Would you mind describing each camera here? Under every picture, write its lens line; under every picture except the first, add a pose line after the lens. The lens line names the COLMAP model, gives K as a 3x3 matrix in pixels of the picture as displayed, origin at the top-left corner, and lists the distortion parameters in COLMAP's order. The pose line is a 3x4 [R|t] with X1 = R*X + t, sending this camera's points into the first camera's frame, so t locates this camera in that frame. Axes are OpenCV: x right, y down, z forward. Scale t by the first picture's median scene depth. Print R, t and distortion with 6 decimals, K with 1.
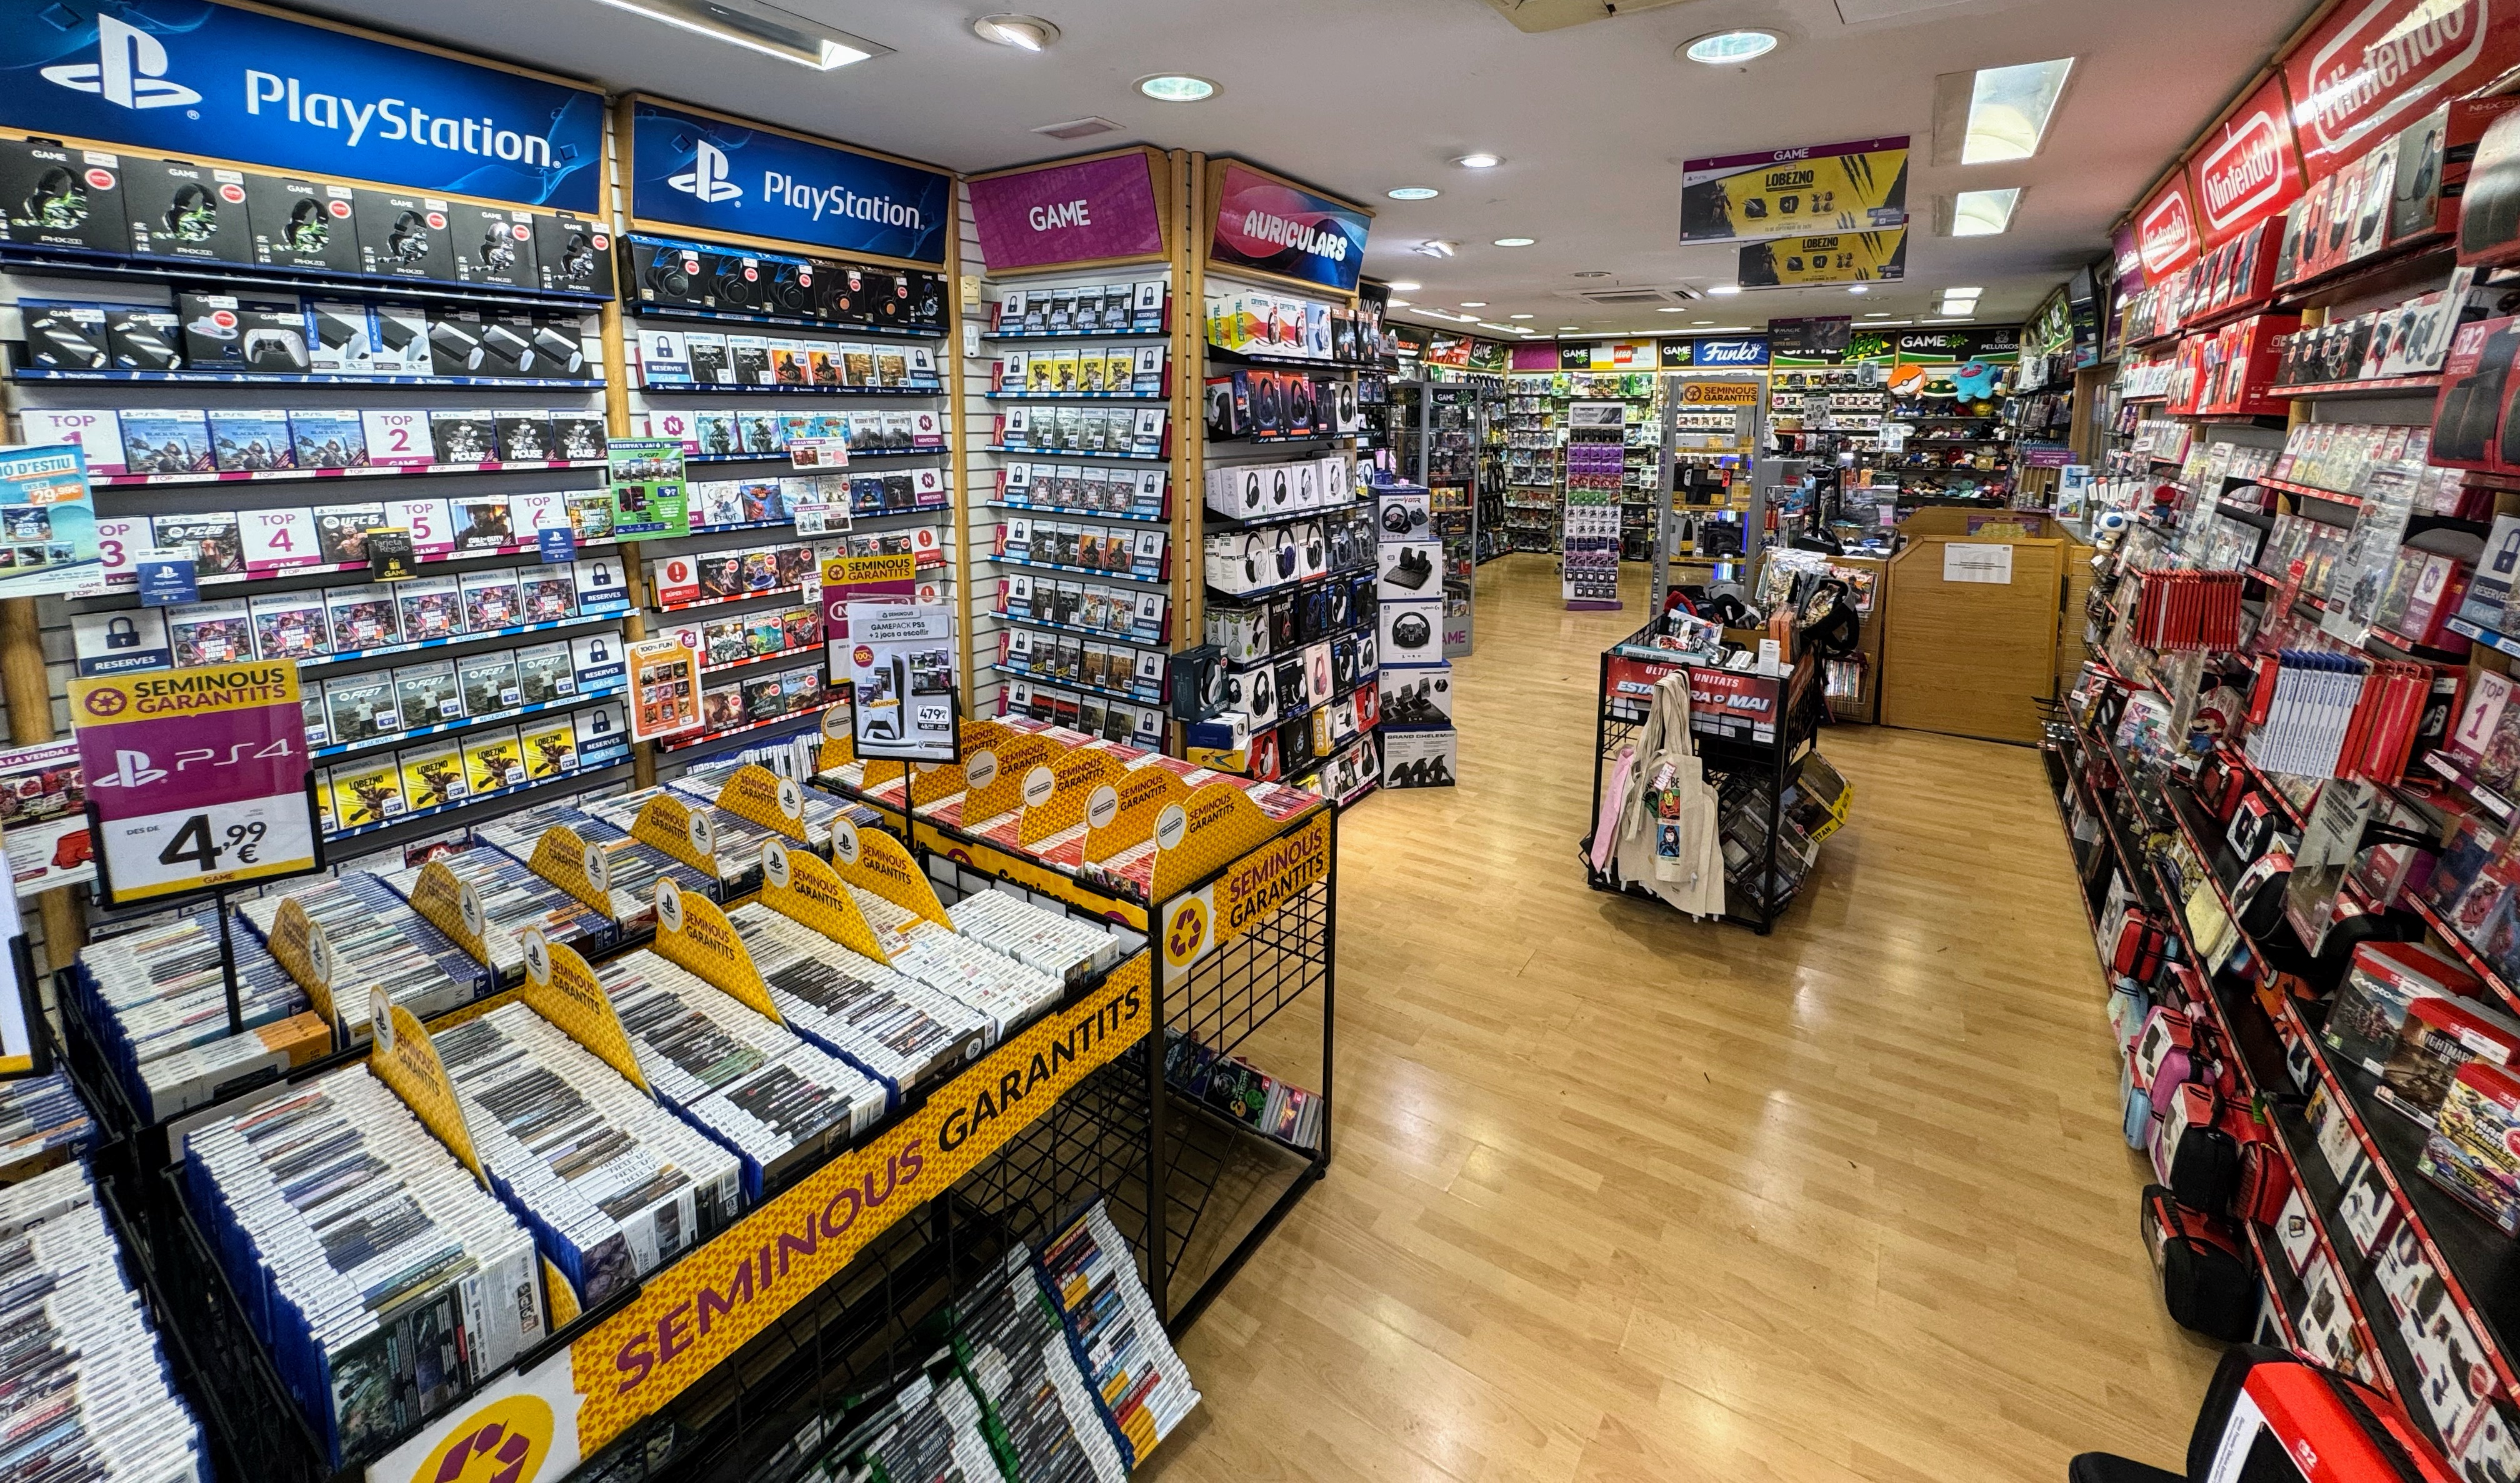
lens RADIAL K [[1018.9, 0, 1260.8], [0, 1018.9, 539.8], [0, 0, 1]] dist [-0.000187, 0.000196]
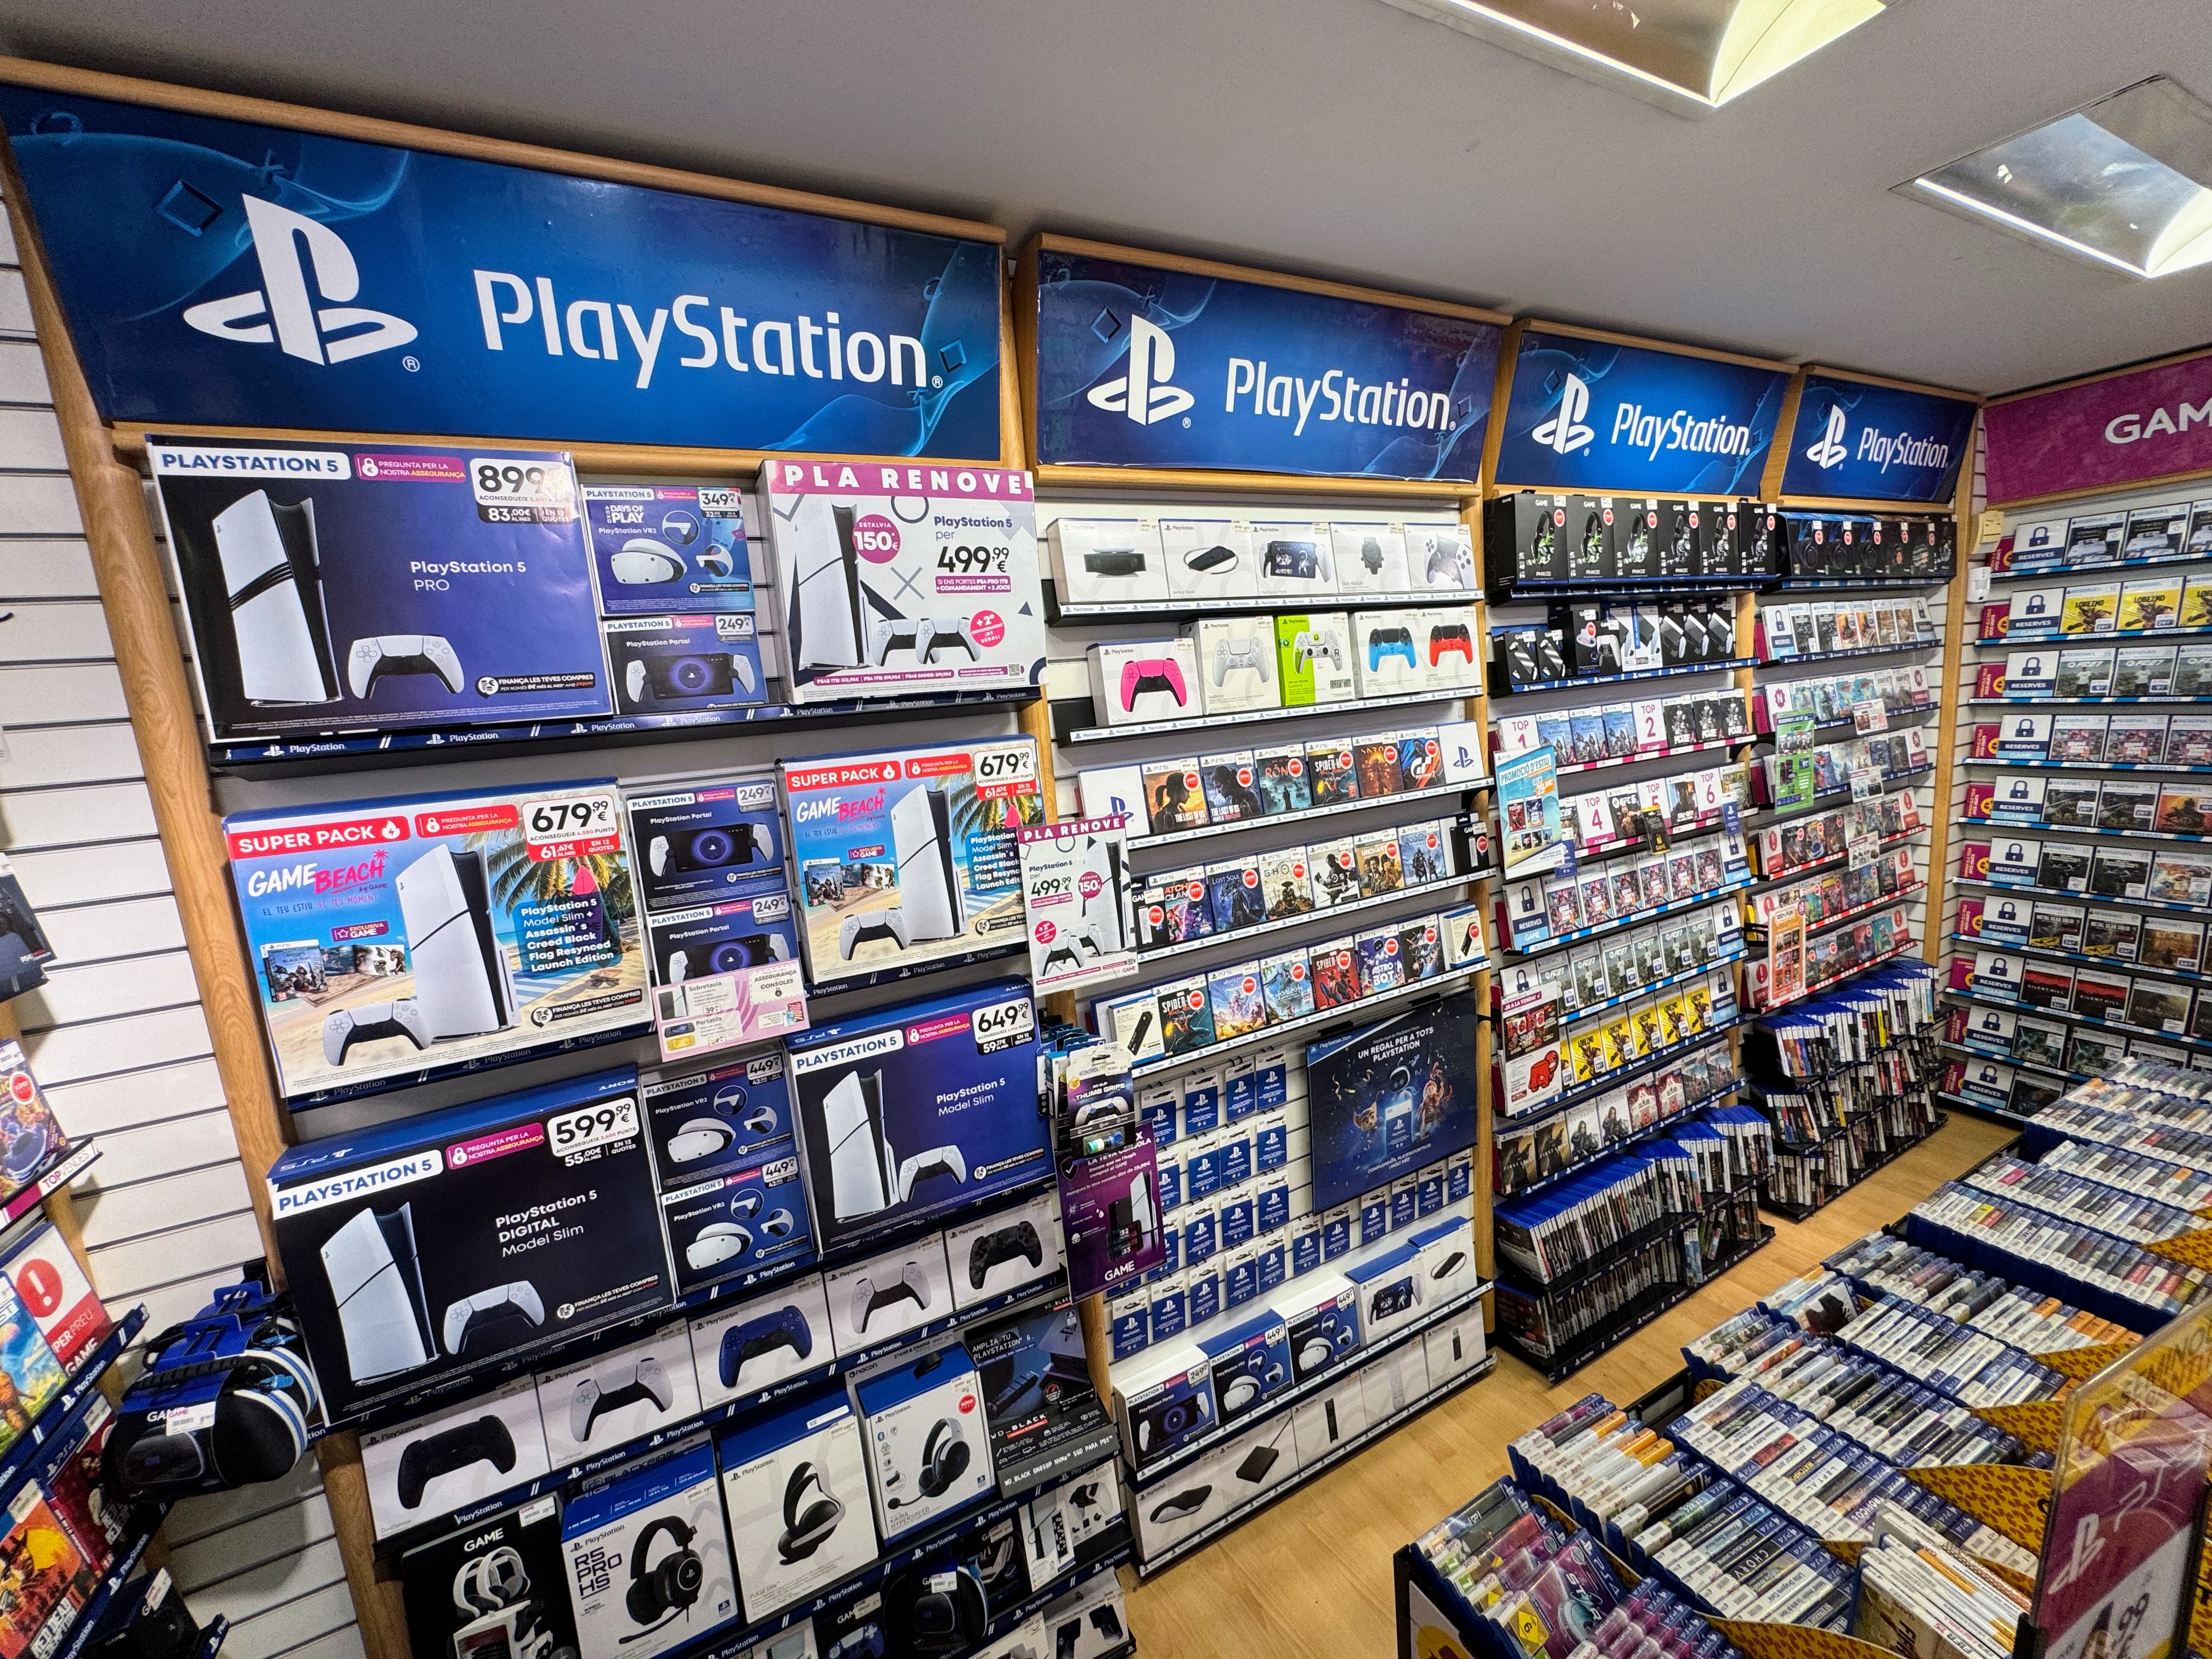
lens RADIAL K [[884.4, 0, 1104.8], [0, 884.4, 822.1], [0, 0, 1]] dist [0.002410, 0.000358]
pose [[0.874172, -0.000416, -0.485617, -0.782950], [0.020300, 0.999157, 0.035687, -0.035532], [0.485192, -0.041054, 0.873443, -0.115714]]
